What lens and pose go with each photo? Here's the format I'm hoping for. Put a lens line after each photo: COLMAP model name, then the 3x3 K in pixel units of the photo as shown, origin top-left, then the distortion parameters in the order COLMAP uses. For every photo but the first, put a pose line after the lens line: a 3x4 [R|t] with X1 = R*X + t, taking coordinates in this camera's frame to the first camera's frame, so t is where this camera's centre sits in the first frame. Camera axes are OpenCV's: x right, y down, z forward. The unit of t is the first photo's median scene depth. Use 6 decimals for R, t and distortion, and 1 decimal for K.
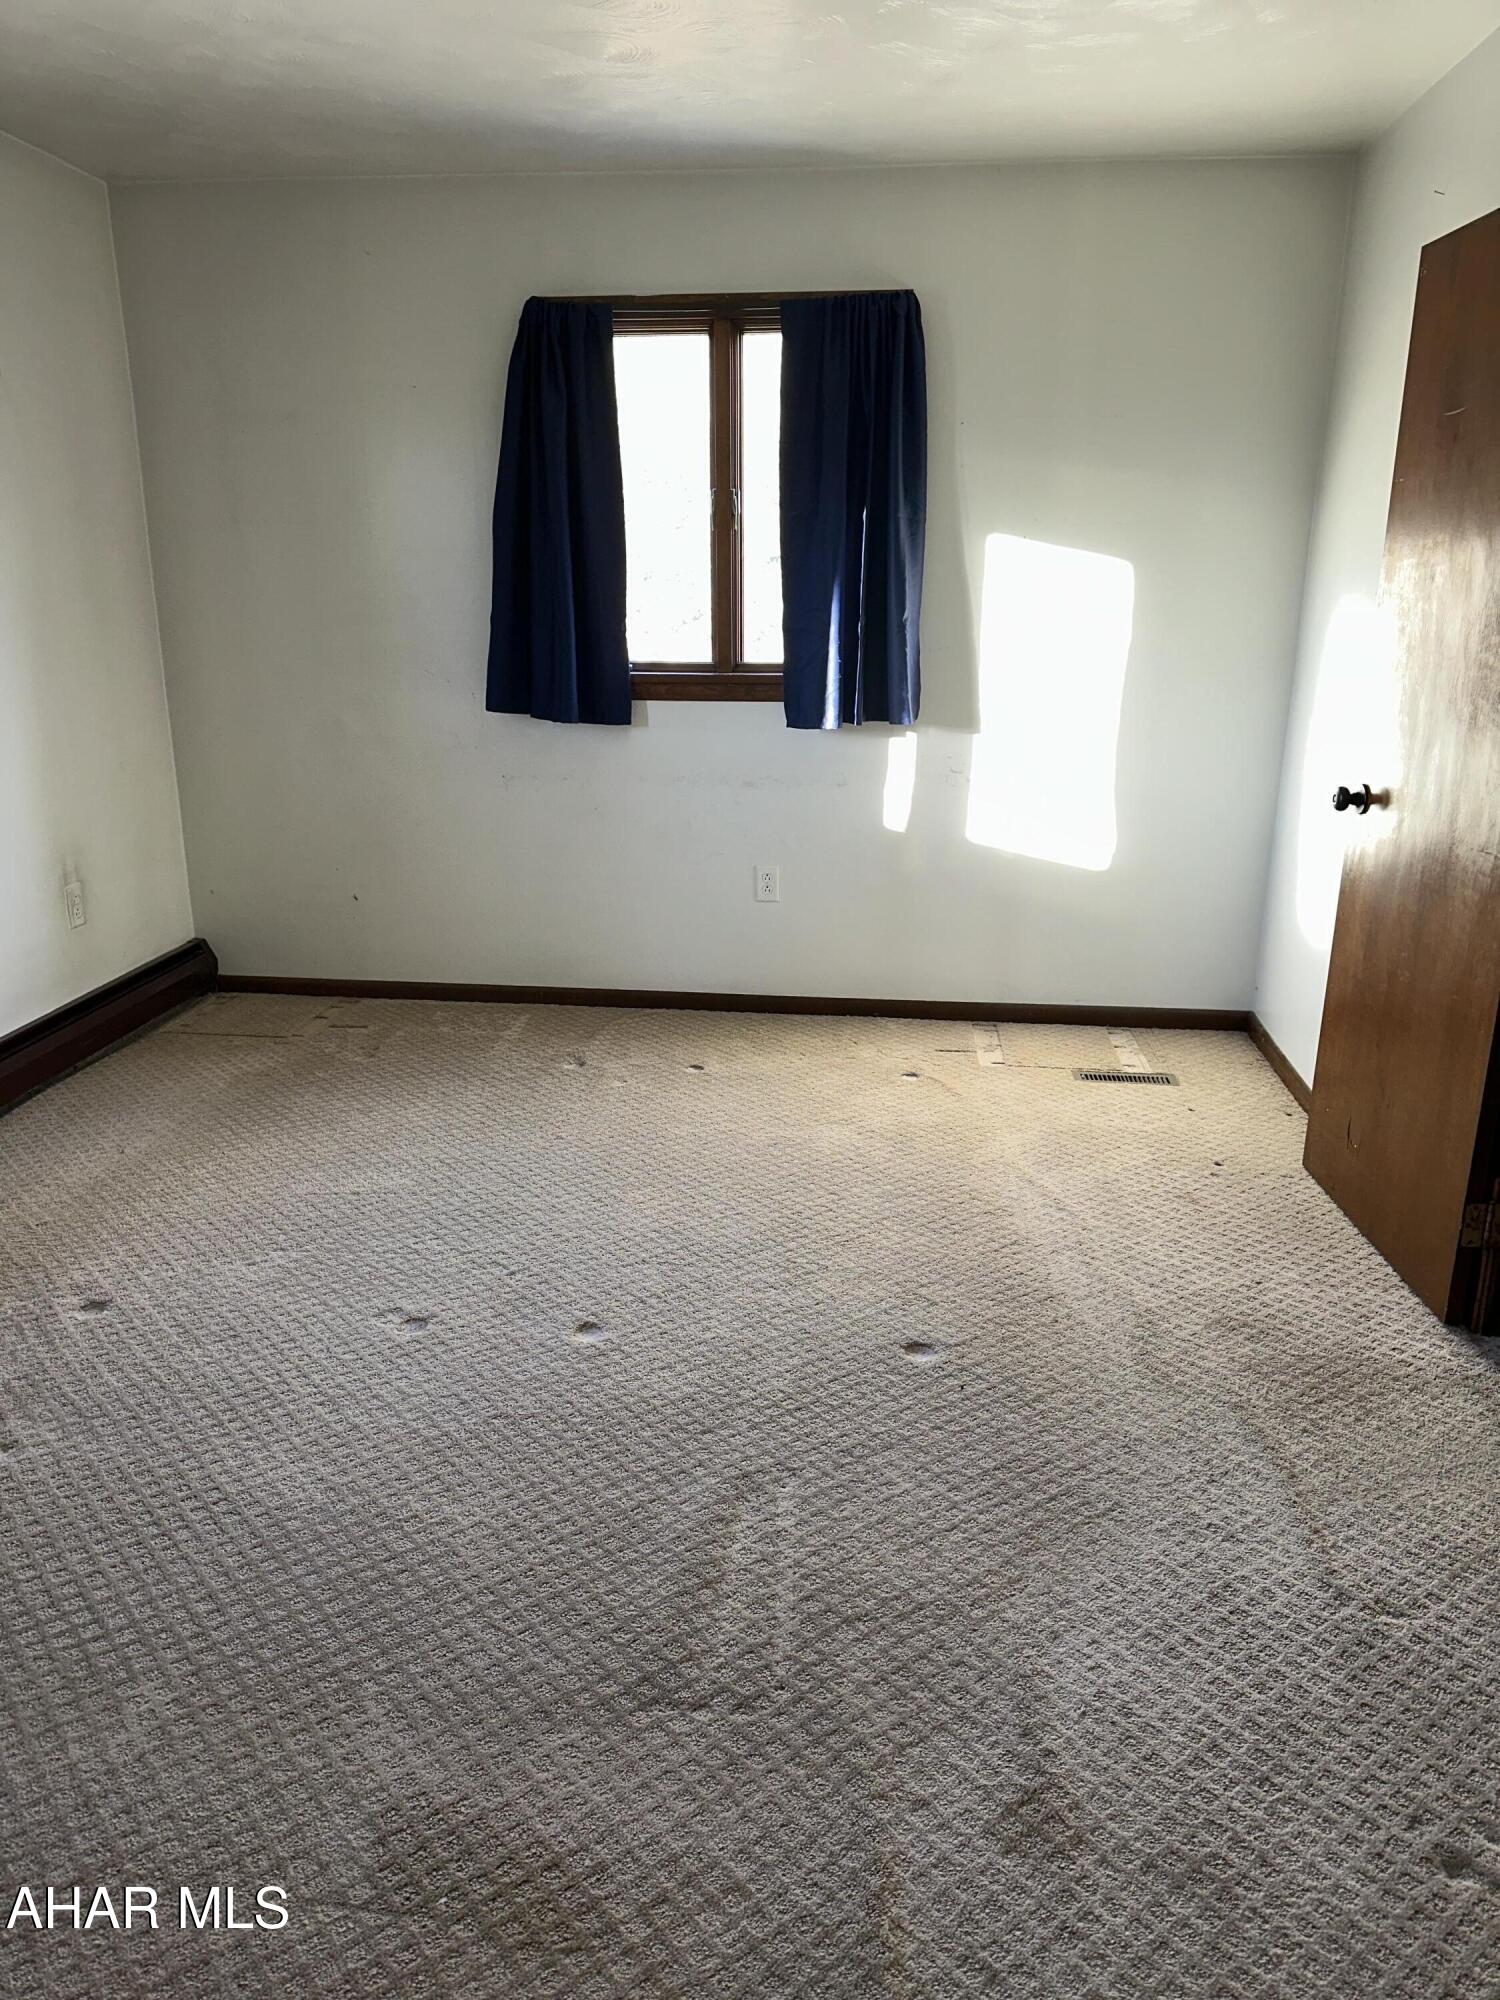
lens RADIAL K [[1399.5, 0, 750.9], [0, 1399.5, 1014.6], [0, 0, 1]] dist [0.153676, -0.217635]
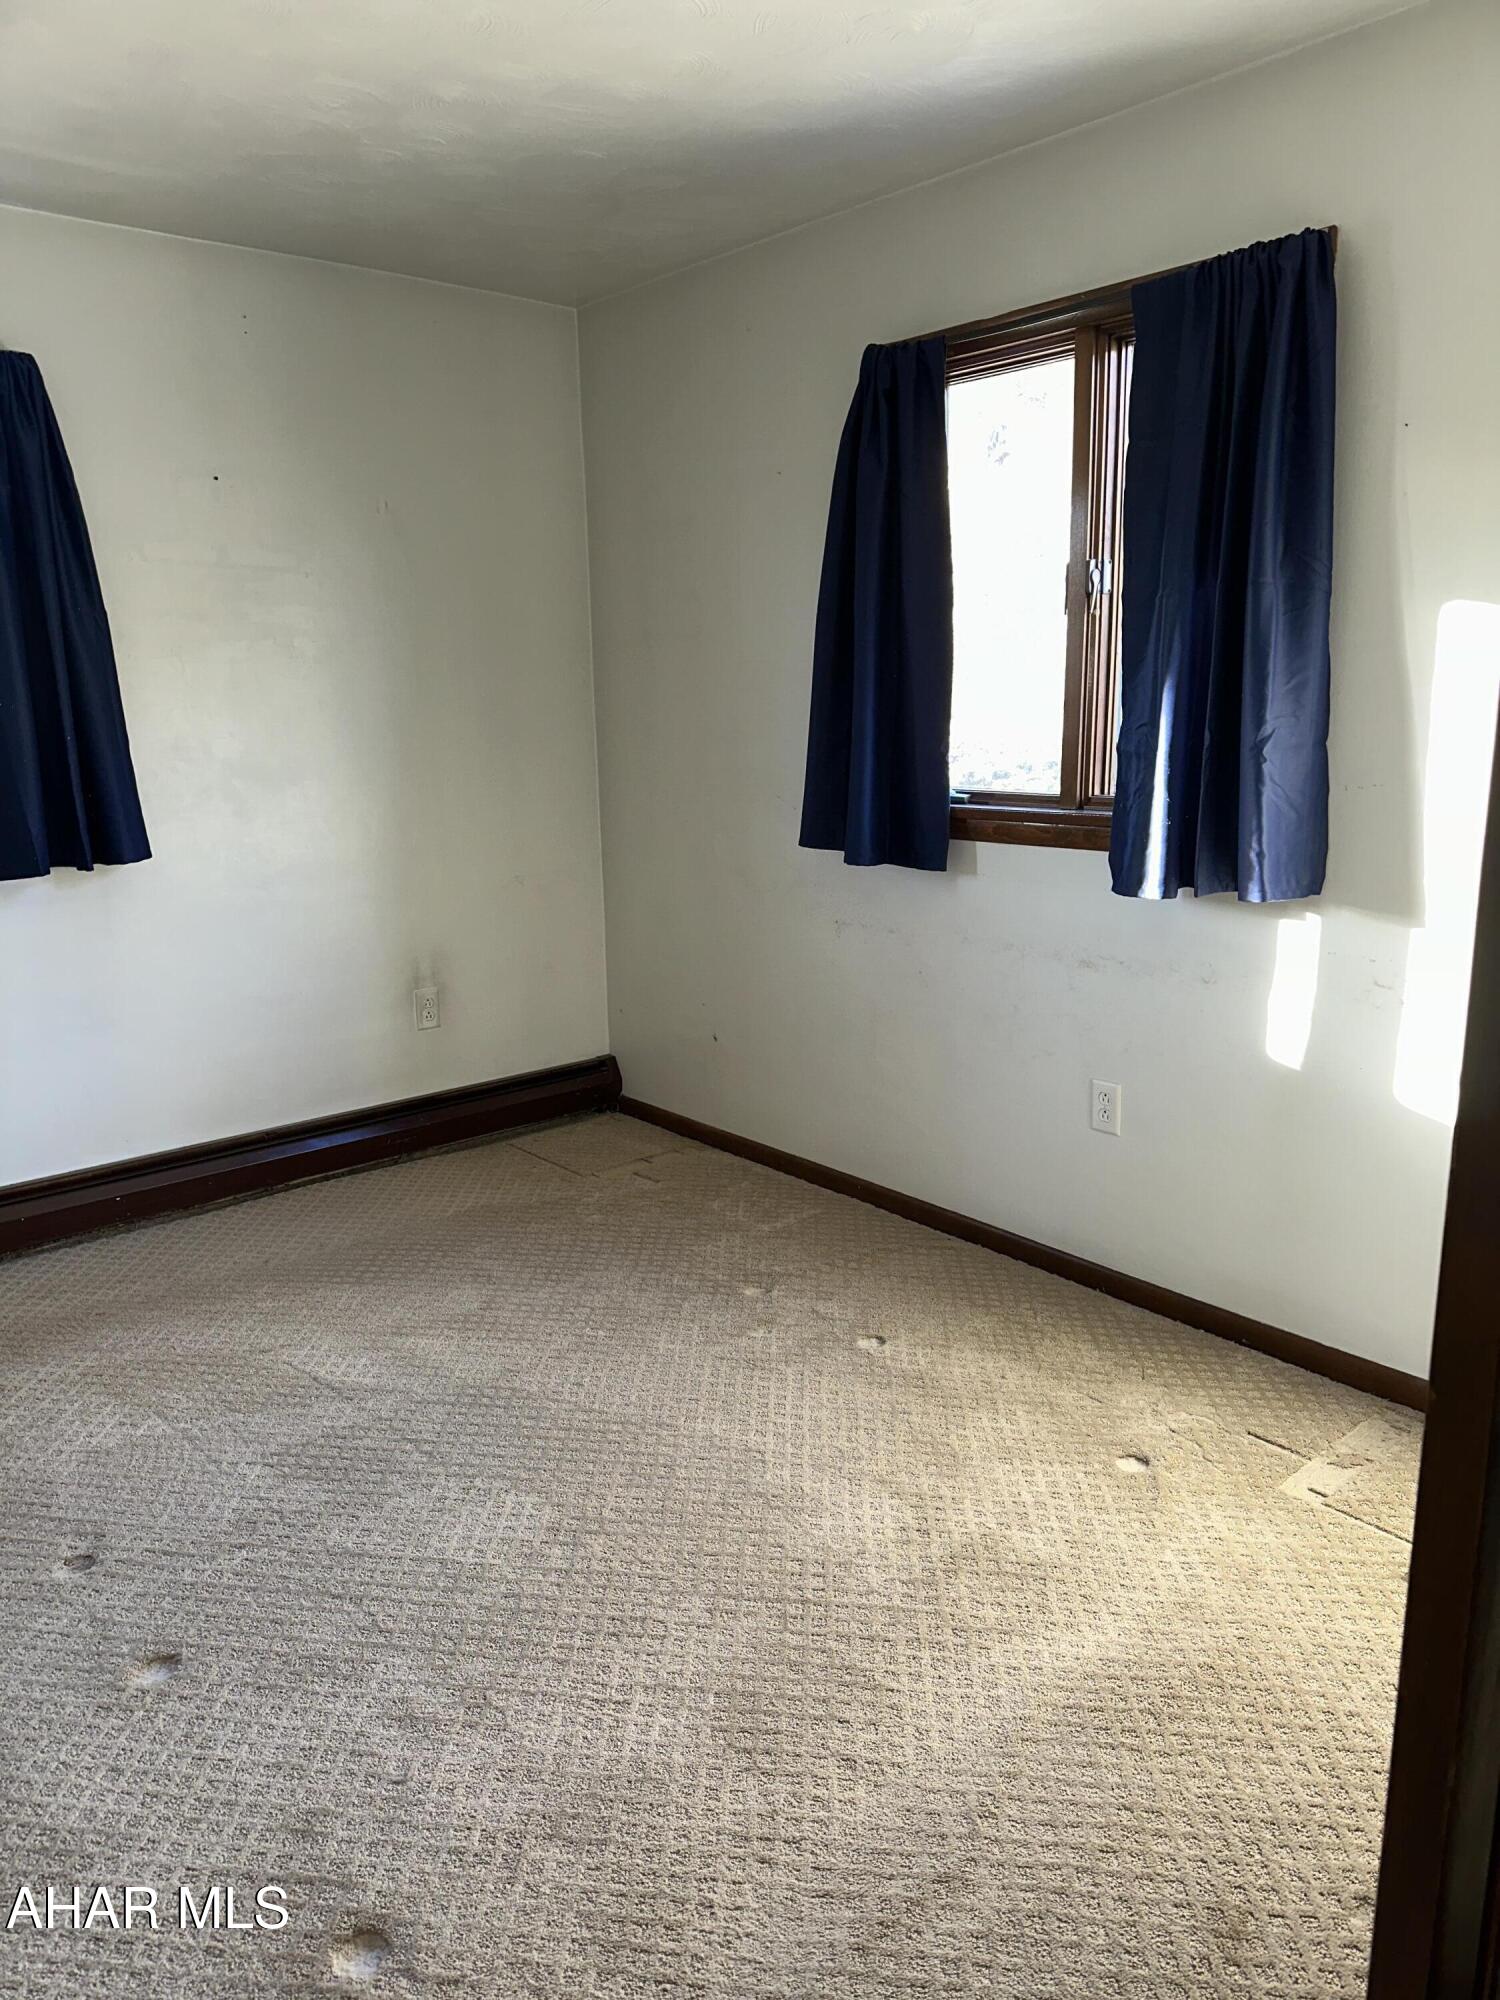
lens RADIAL K [[1375.8, 0, 750.0], [0, 1375.8, 1000.0], [0, 0, 1]] dist [0.140948, -0.199370]
pose [[0.729042, 0.133274, -0.671368, 0.353541], [-0.190012, 0.981715, -0.011454, -0.108747], [0.657566, 0.135918, 0.741036, 0.385834]]
